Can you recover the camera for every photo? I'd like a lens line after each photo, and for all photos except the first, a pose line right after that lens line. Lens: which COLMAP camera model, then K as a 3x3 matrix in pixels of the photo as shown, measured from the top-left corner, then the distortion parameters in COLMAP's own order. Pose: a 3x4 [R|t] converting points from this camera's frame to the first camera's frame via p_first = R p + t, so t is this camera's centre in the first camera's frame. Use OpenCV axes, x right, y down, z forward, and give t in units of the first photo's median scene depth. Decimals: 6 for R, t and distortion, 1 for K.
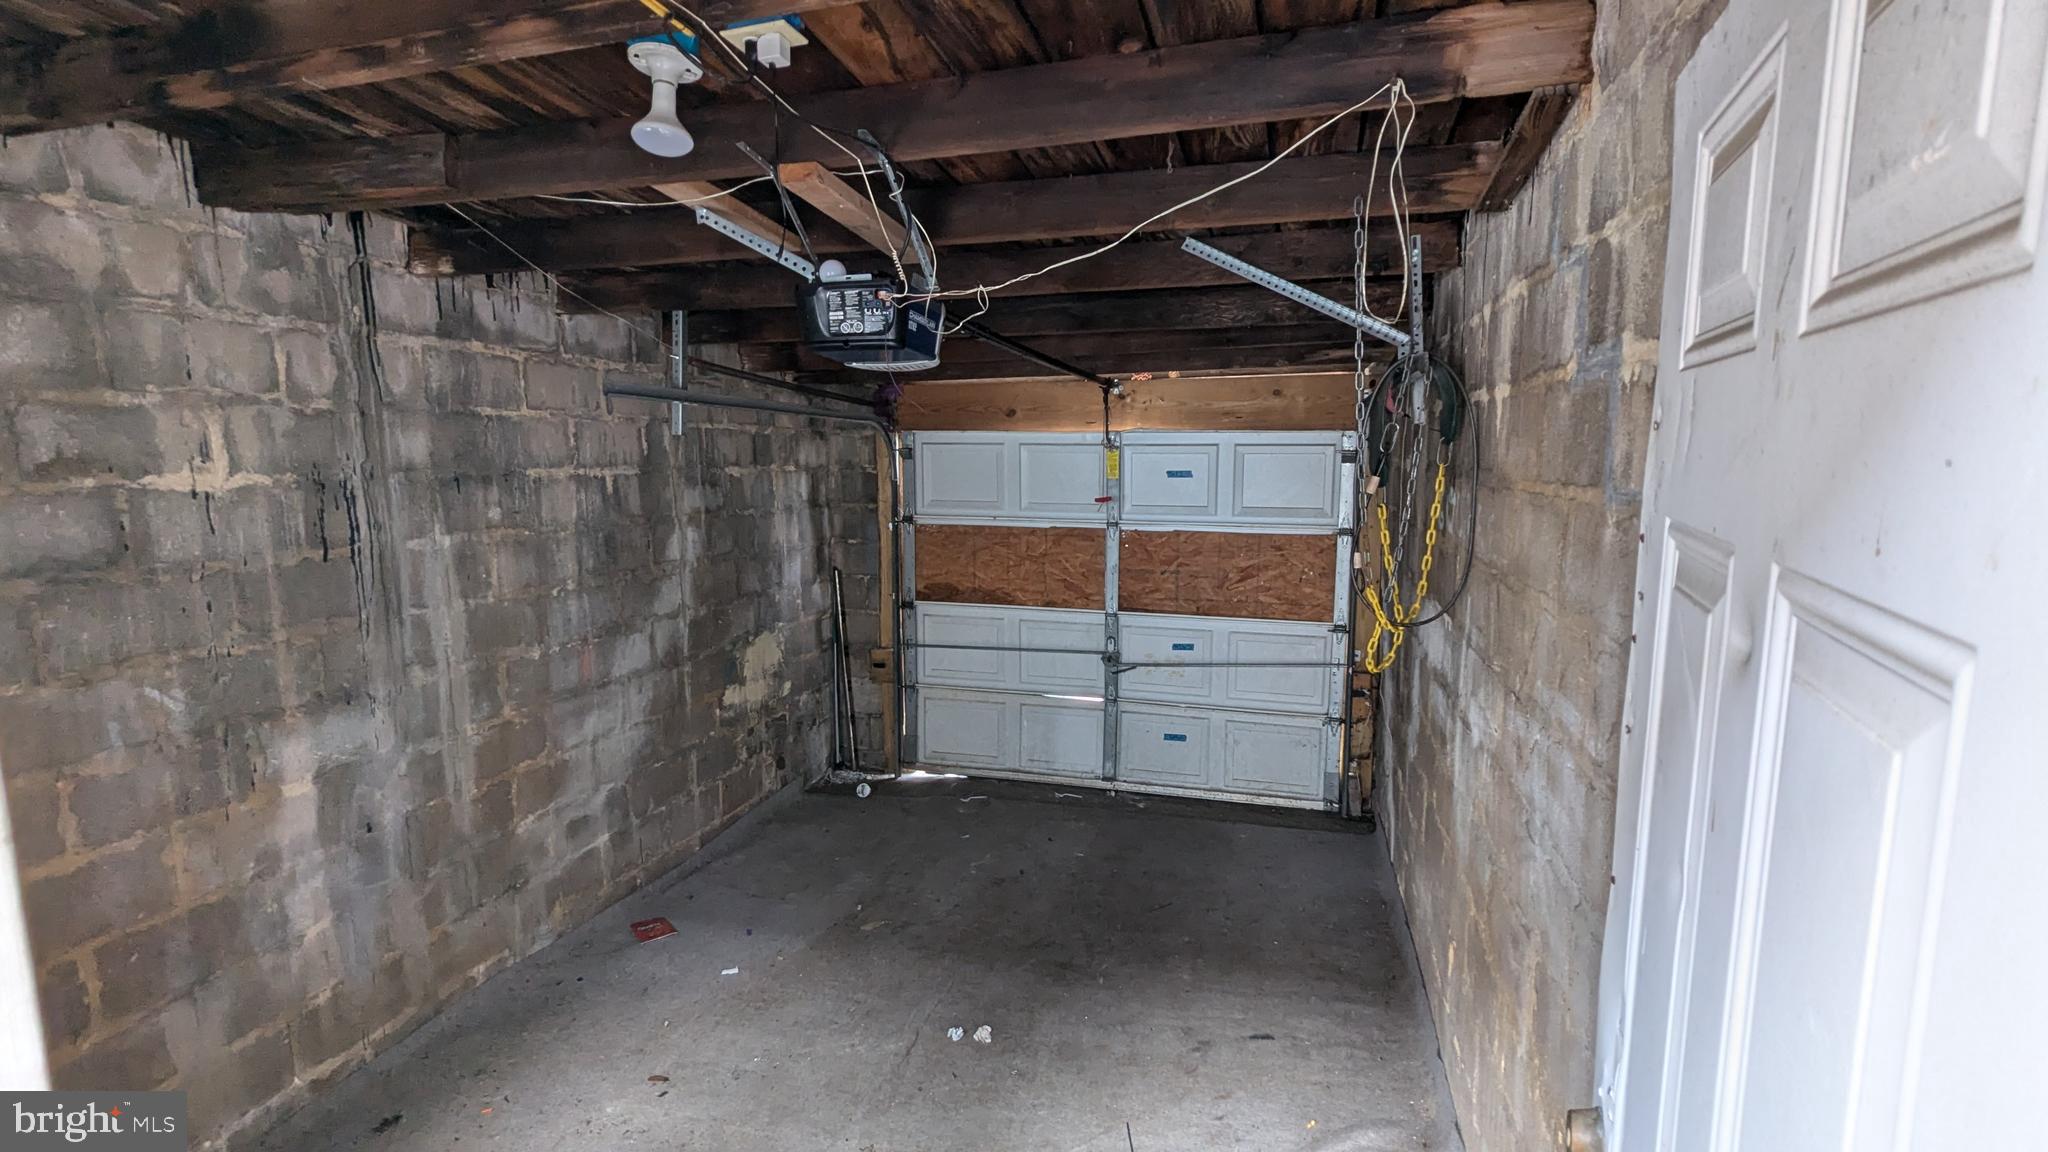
lens RADIAL K [[972.9, 0, 1020.4], [0, 972.9, 582.5], [0, 0, 1]] dist [0.010901, -0.000704]
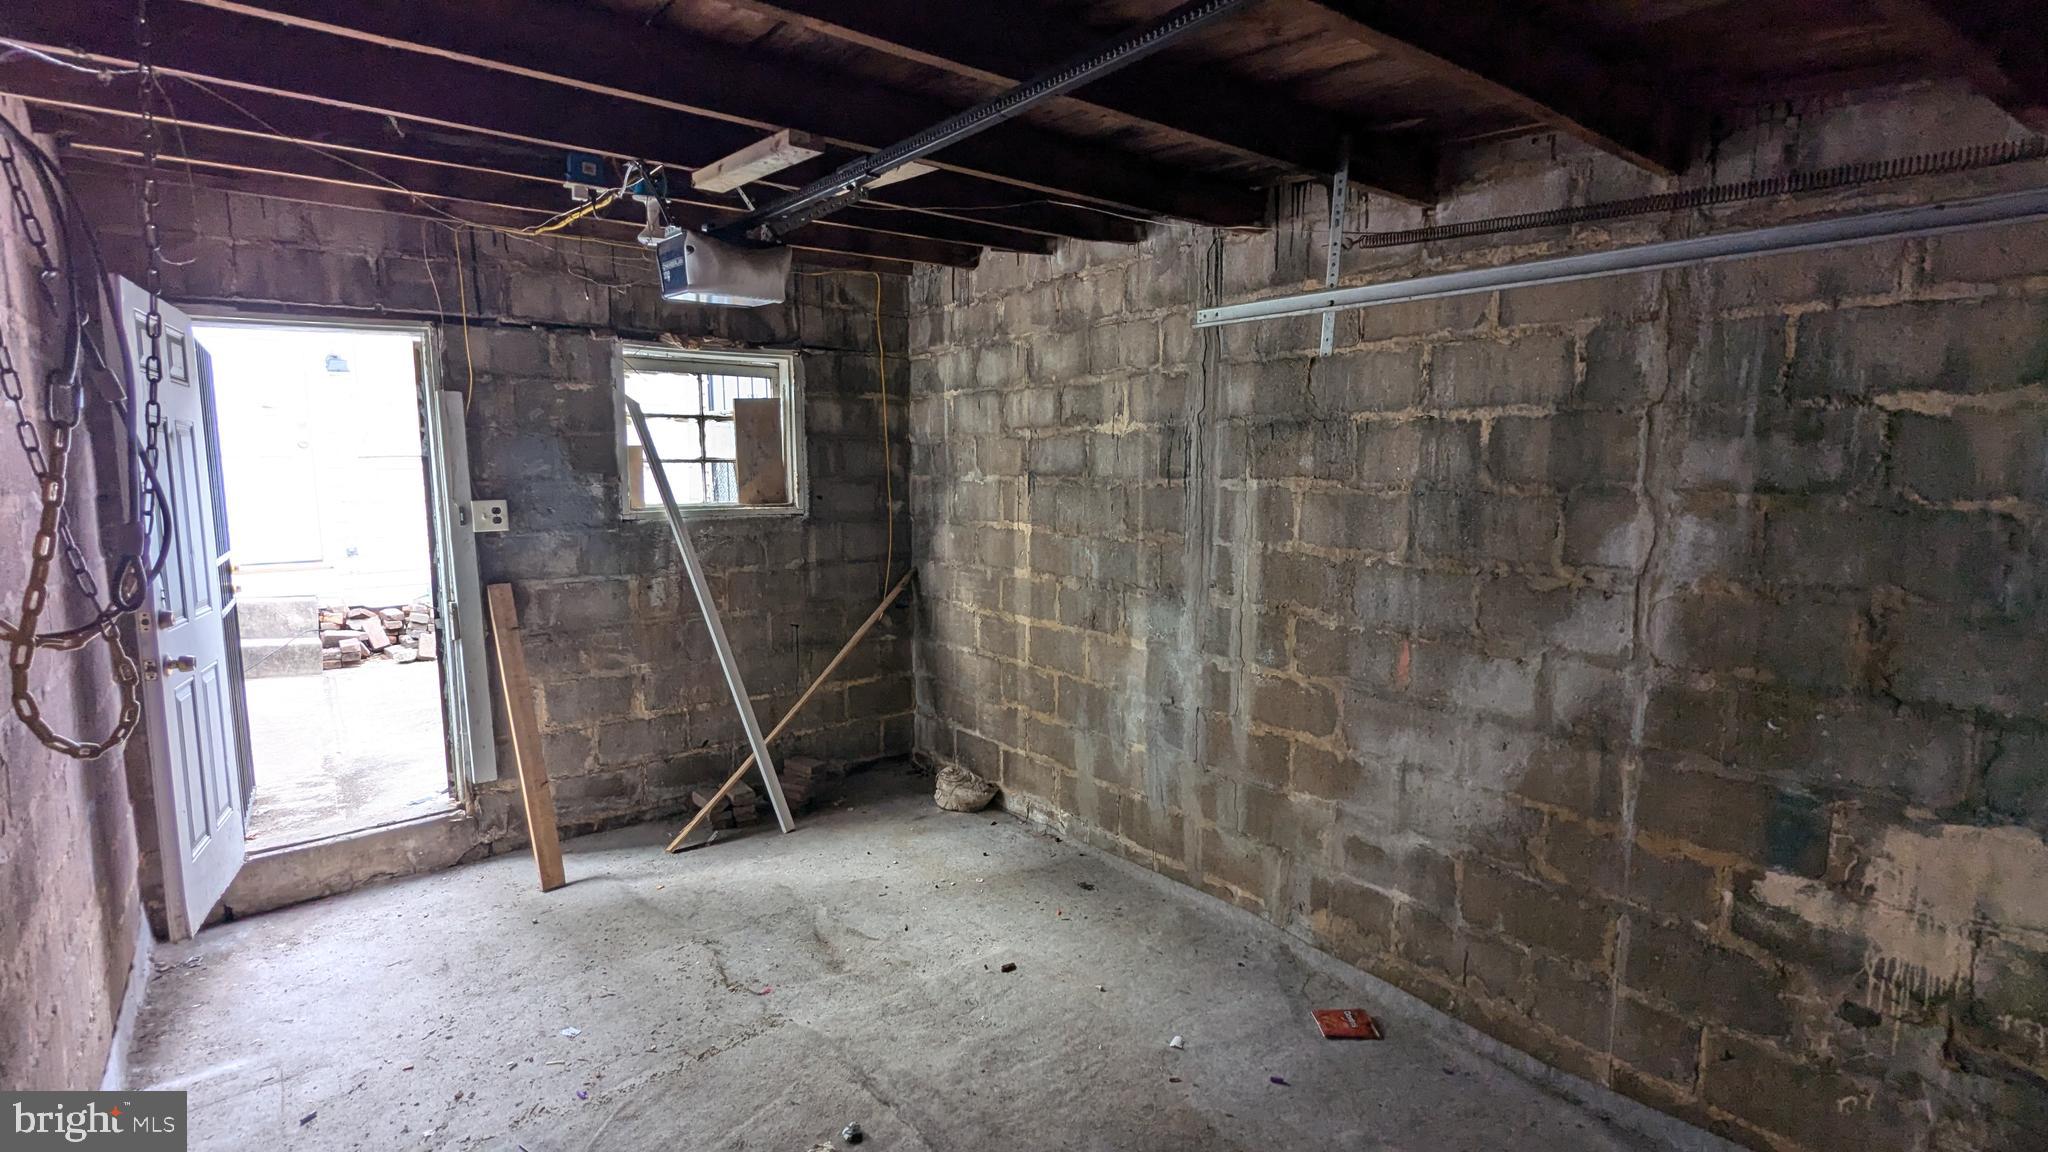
lens RADIAL K [[972.9, 0, 1024.3], [0, 972.9, 577.3], [0, 0, 1]] dist [0.010901, -0.000704]
pose [[-0.593988, 0.103720, -0.797759, 0.384239], [-0.099190, 0.974645, 0.200572, -0.122434], [0.798335, 0.198267, -0.568639, 1.325651]]
